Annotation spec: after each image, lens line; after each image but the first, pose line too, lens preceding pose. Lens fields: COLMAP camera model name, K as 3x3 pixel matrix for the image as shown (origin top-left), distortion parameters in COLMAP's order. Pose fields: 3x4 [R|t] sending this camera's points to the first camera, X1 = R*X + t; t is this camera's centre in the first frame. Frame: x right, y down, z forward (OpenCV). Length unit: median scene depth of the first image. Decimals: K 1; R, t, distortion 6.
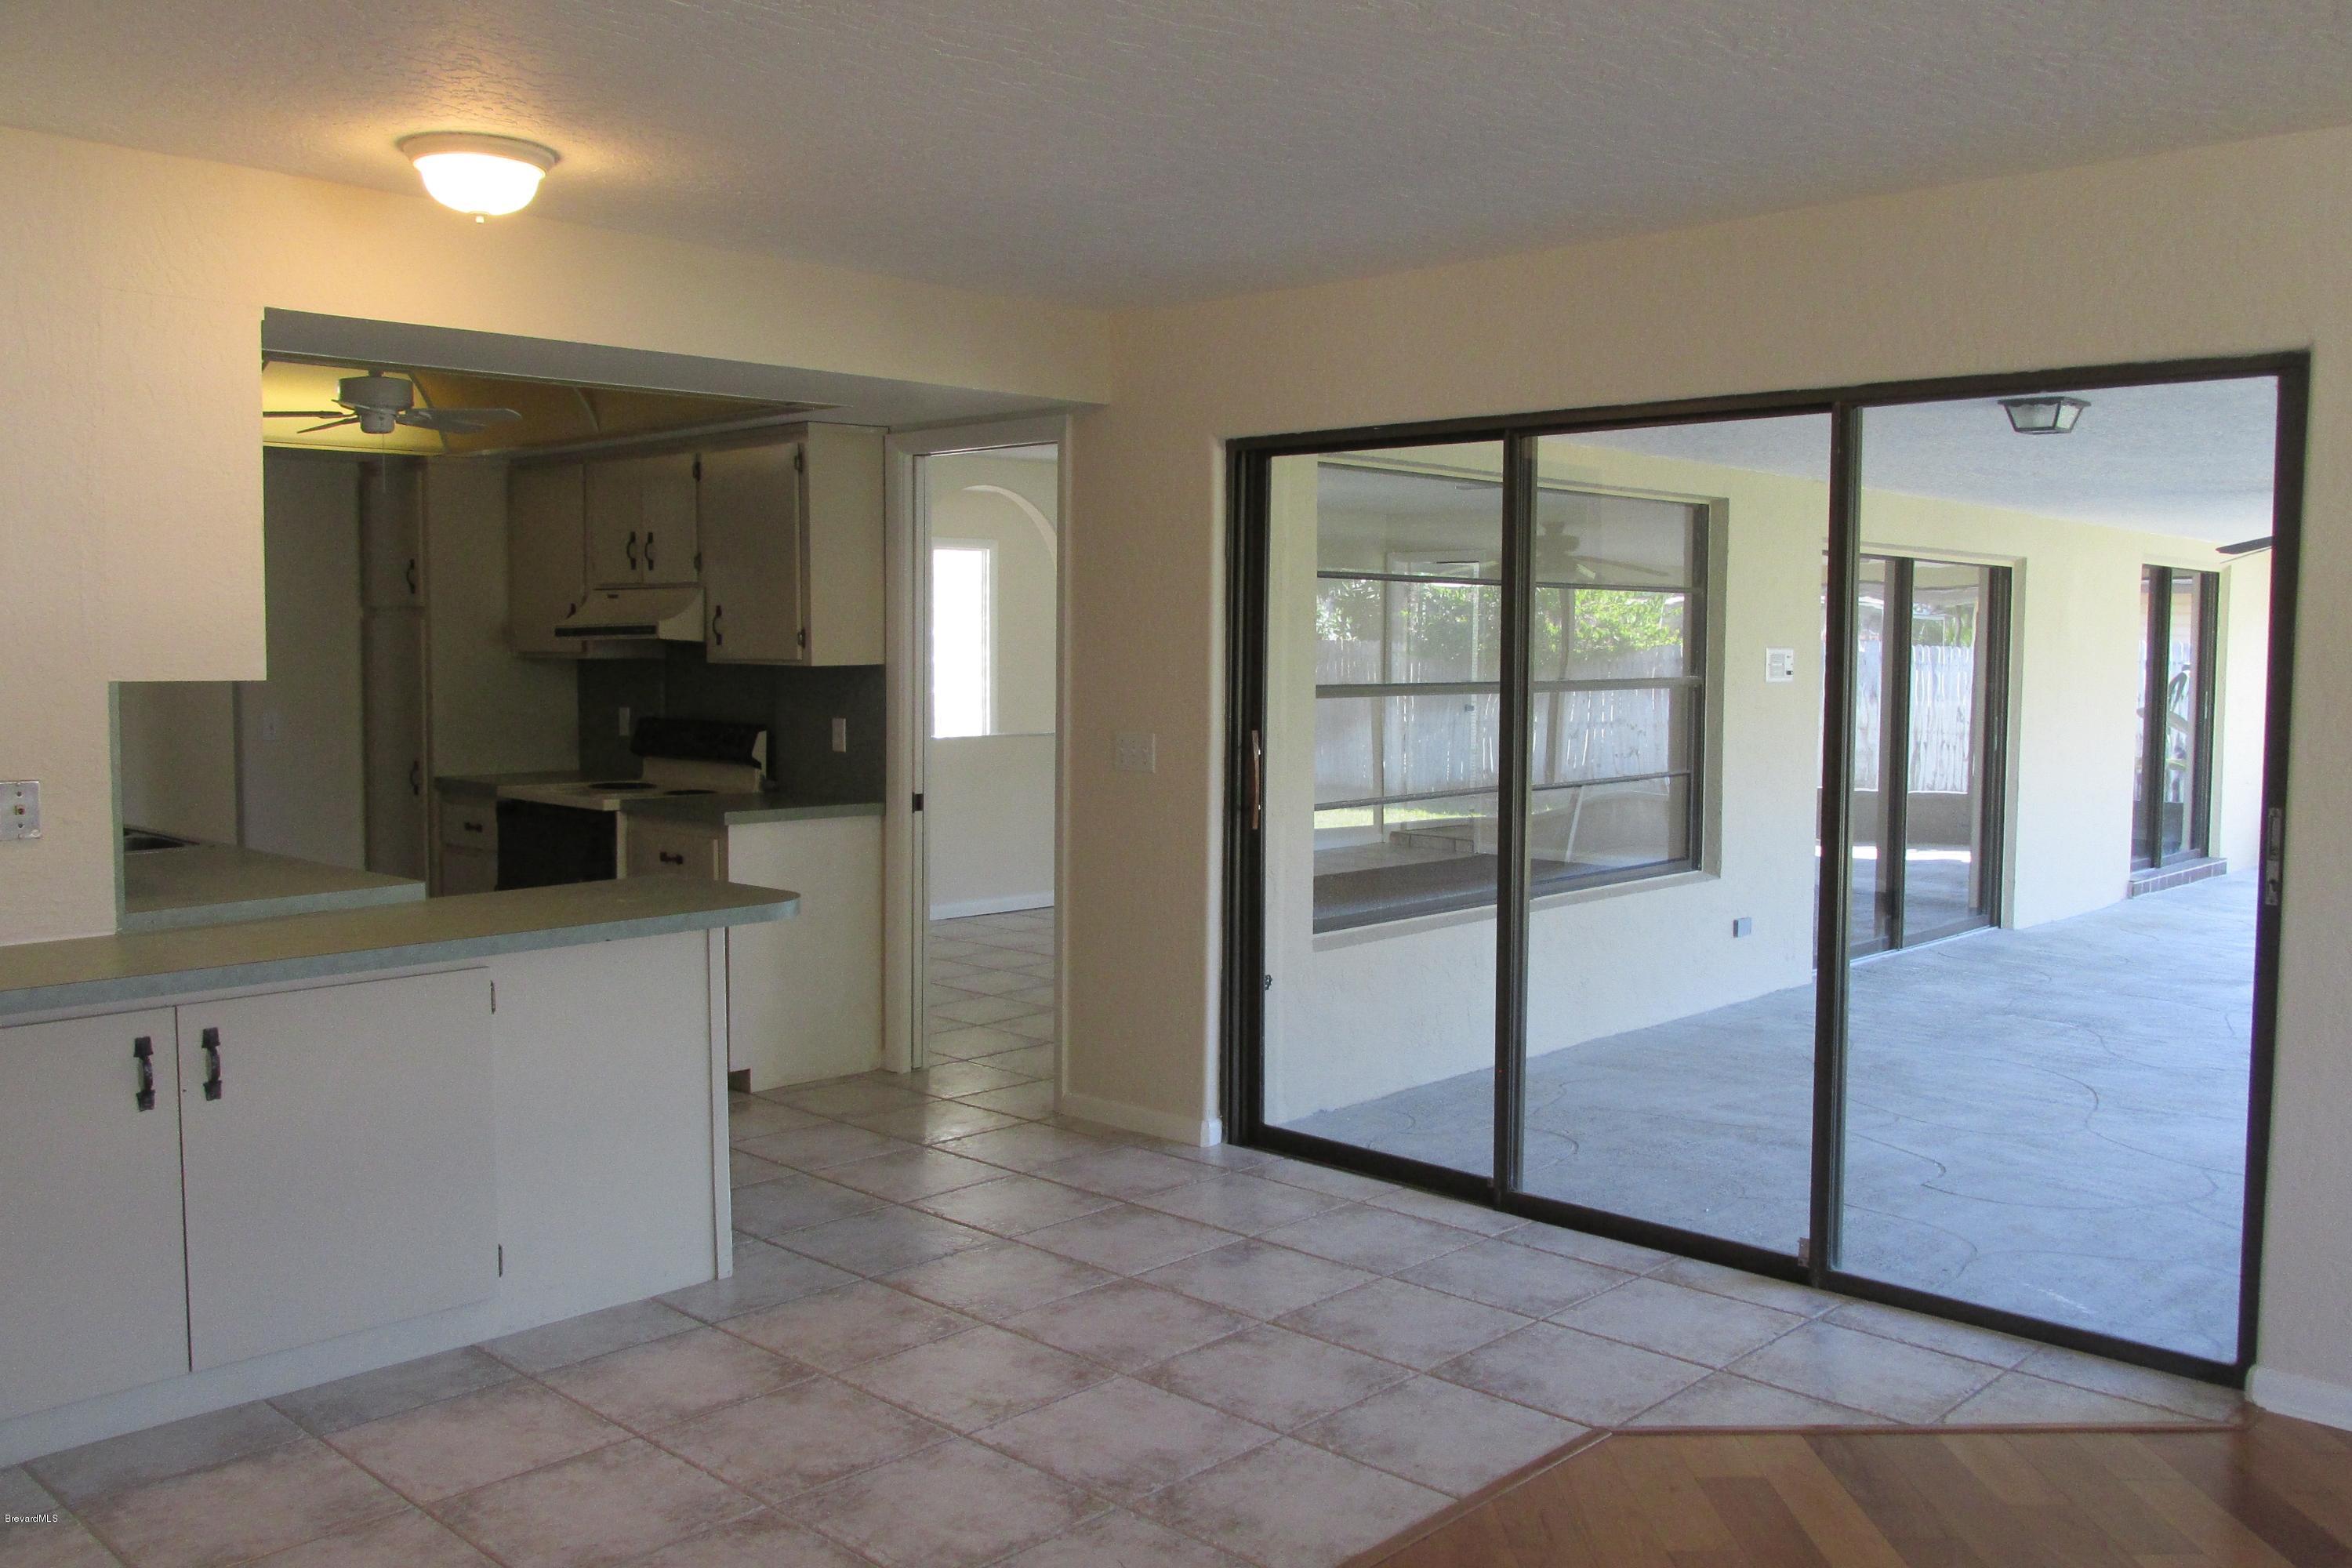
lens RADIAL K [[1956.4, 0, 1195.4], [0, 1956.4, 764.9], [0, 0, 1]] dist [-0.020955, 0.008452]
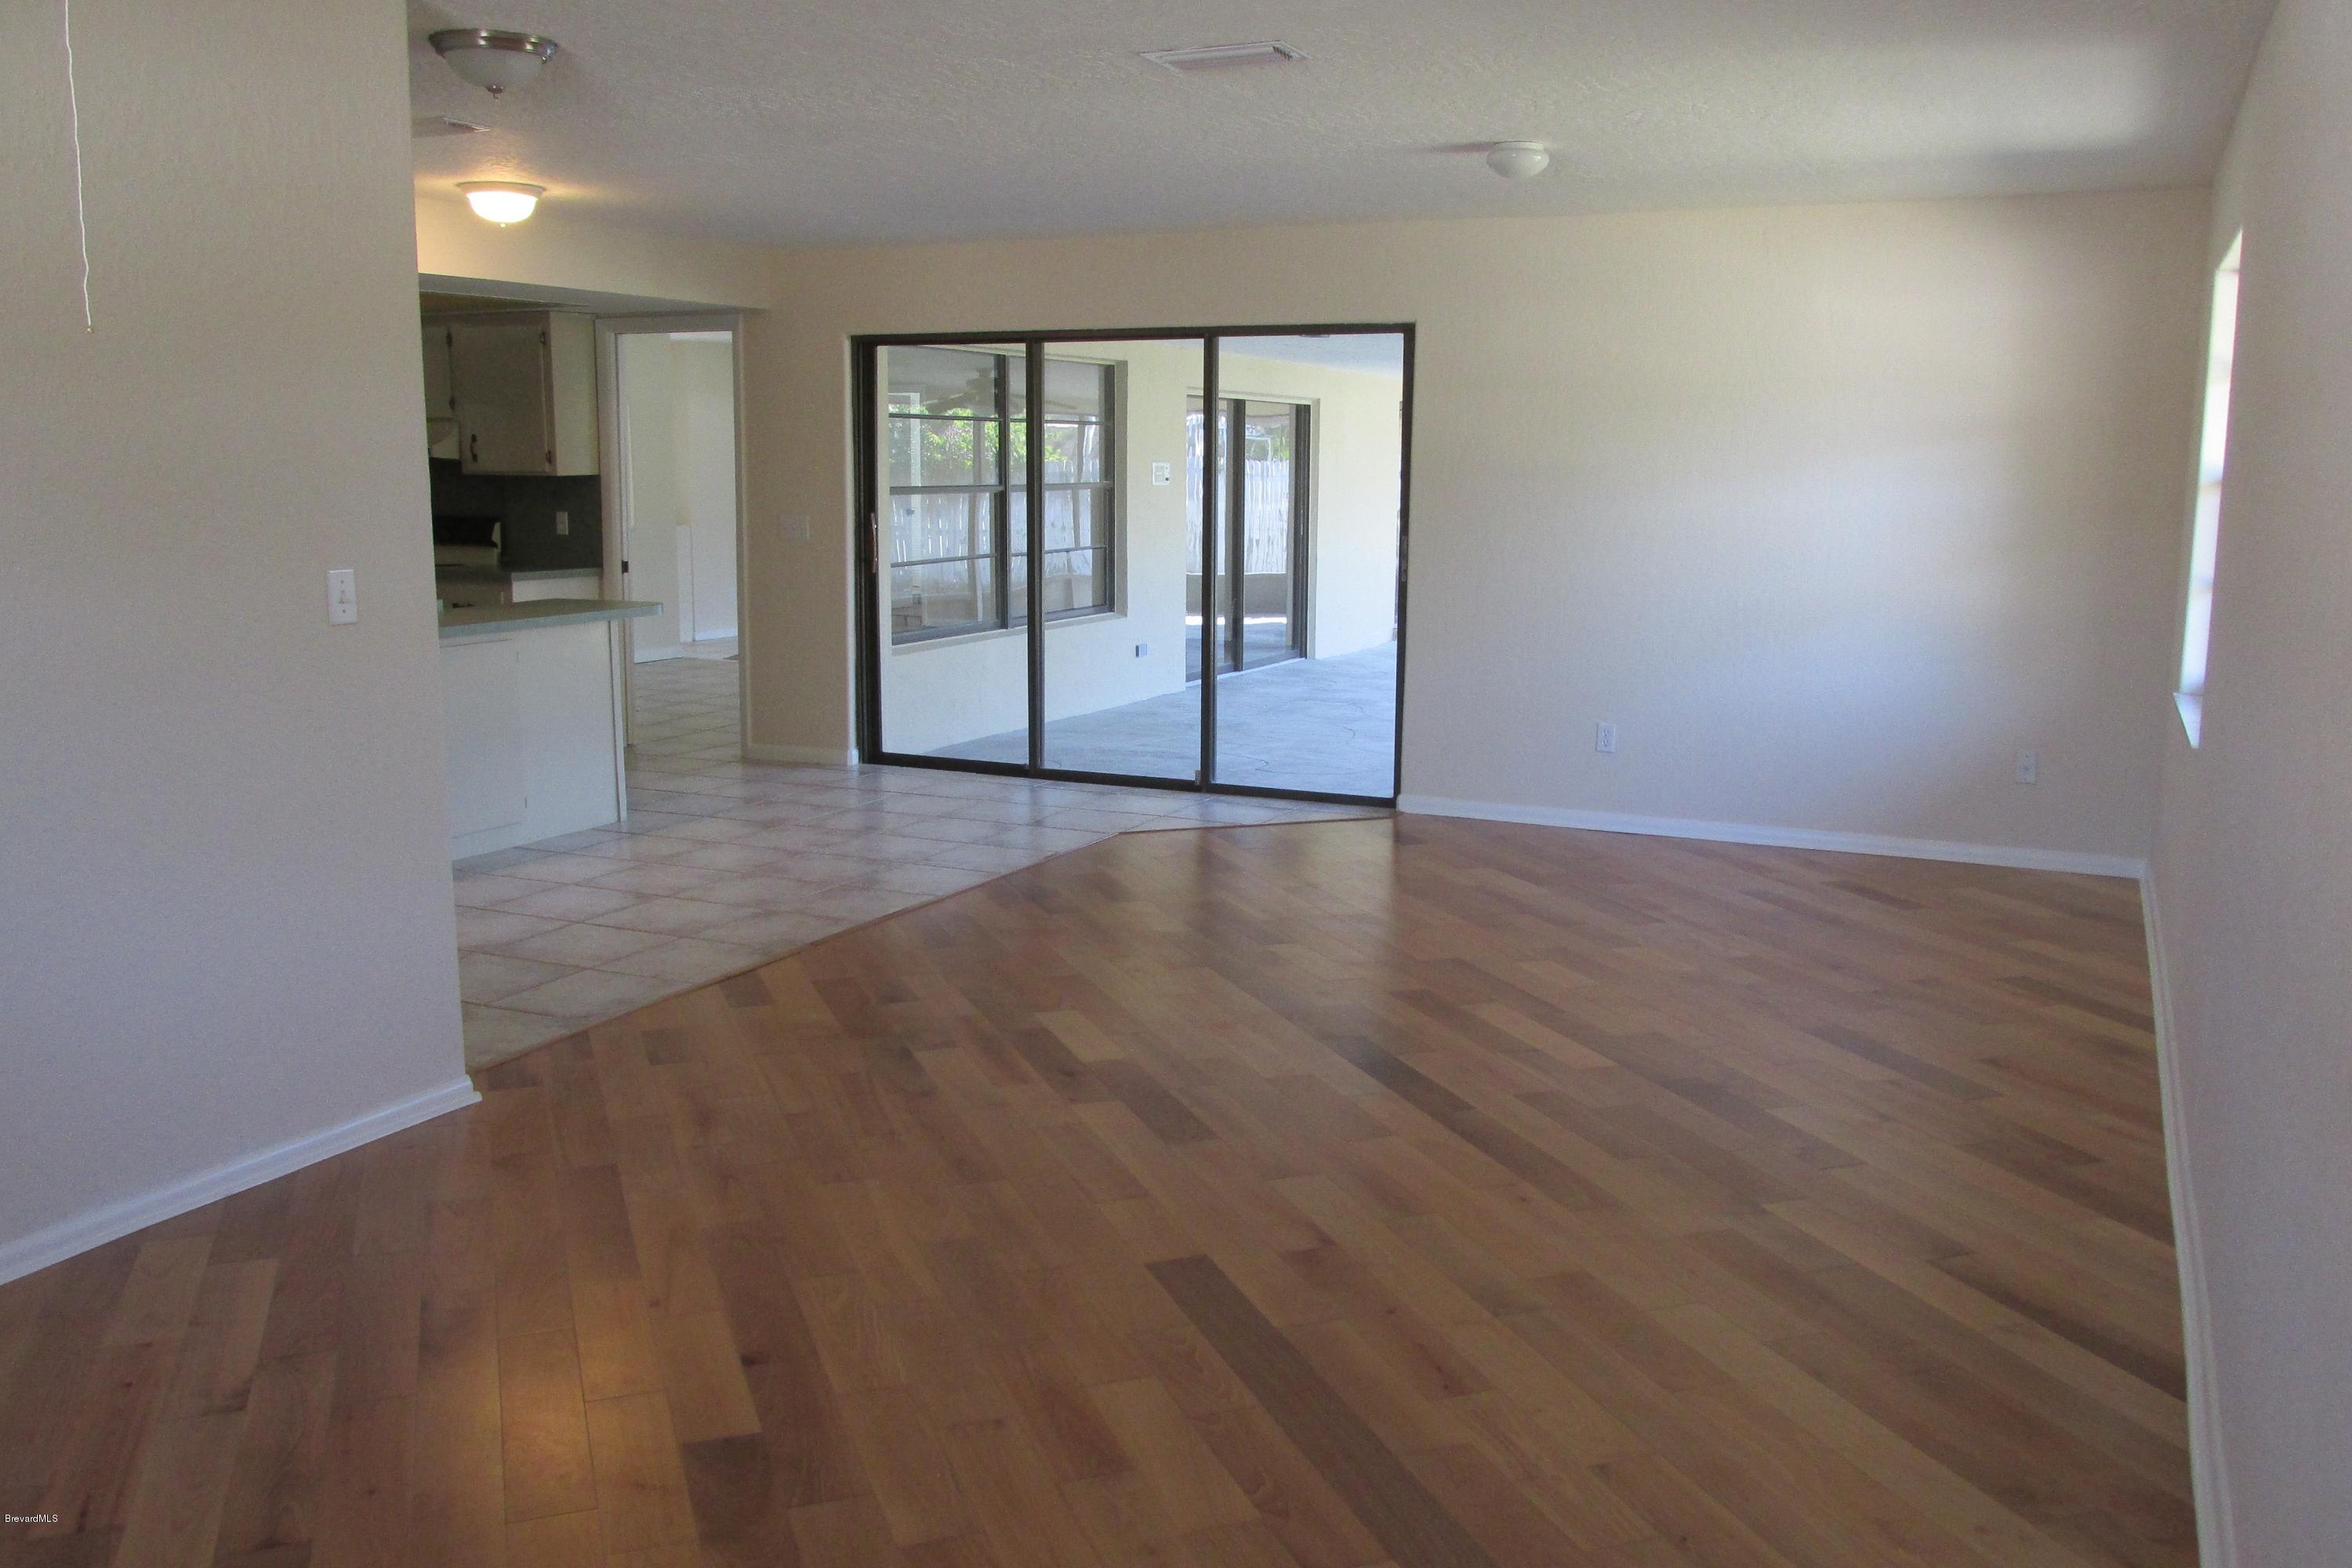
lens RADIAL K [[1956.4, 0, 1175.2], [0, 1956.4, 777.6], [0, 0, 1]] dist [-0.020955, 0.008452]
pose [[0.950481, -0.050956, 0.306577, -0.367071], [0.020349, 0.994554, 0.102218, 0.062128], [-0.310116, -0.090918, 0.946342, -1.000664]]
